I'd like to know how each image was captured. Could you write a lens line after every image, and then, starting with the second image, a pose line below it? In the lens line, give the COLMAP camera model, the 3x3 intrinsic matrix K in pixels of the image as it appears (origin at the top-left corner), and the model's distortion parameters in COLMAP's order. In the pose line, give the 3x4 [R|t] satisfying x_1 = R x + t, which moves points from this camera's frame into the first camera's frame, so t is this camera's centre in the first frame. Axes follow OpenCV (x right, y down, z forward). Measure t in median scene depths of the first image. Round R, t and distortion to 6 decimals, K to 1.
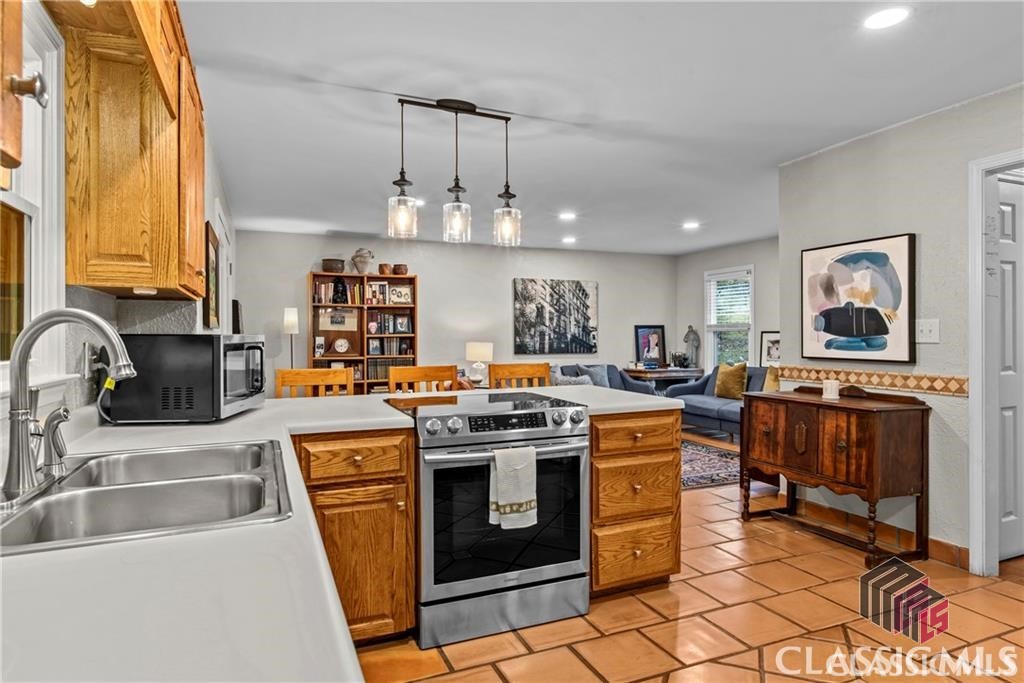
lens RADIAL K [[599.5, 0, 478.8], [0, 599.5, 334.4], [0, 0, 1]] dist [-0.000453, -0.003770]
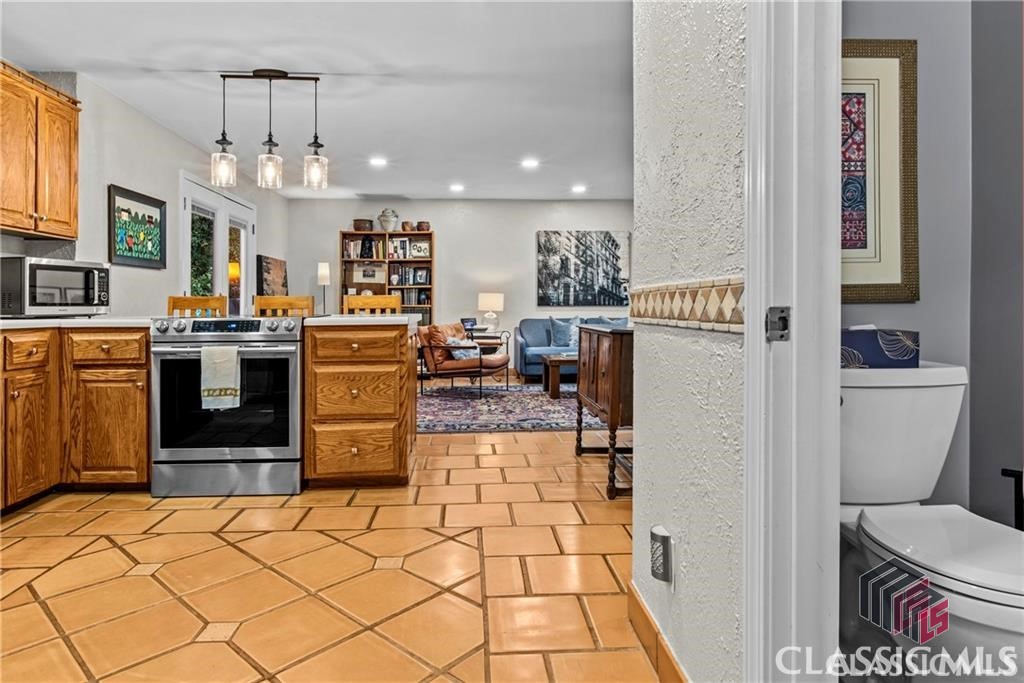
lens RADIAL K [[599.5, 0, 470.9], [0, 599.5, 305.9], [0, 0, 1]] dist [-0.000453, -0.003770]
pose [[0.934641, 0.002522, -0.355585, 0.680770], [-0.002801, 0.999996, -0.000271, 0.073117], [0.355583, 0.001249, 0.934644, 0.019933]]
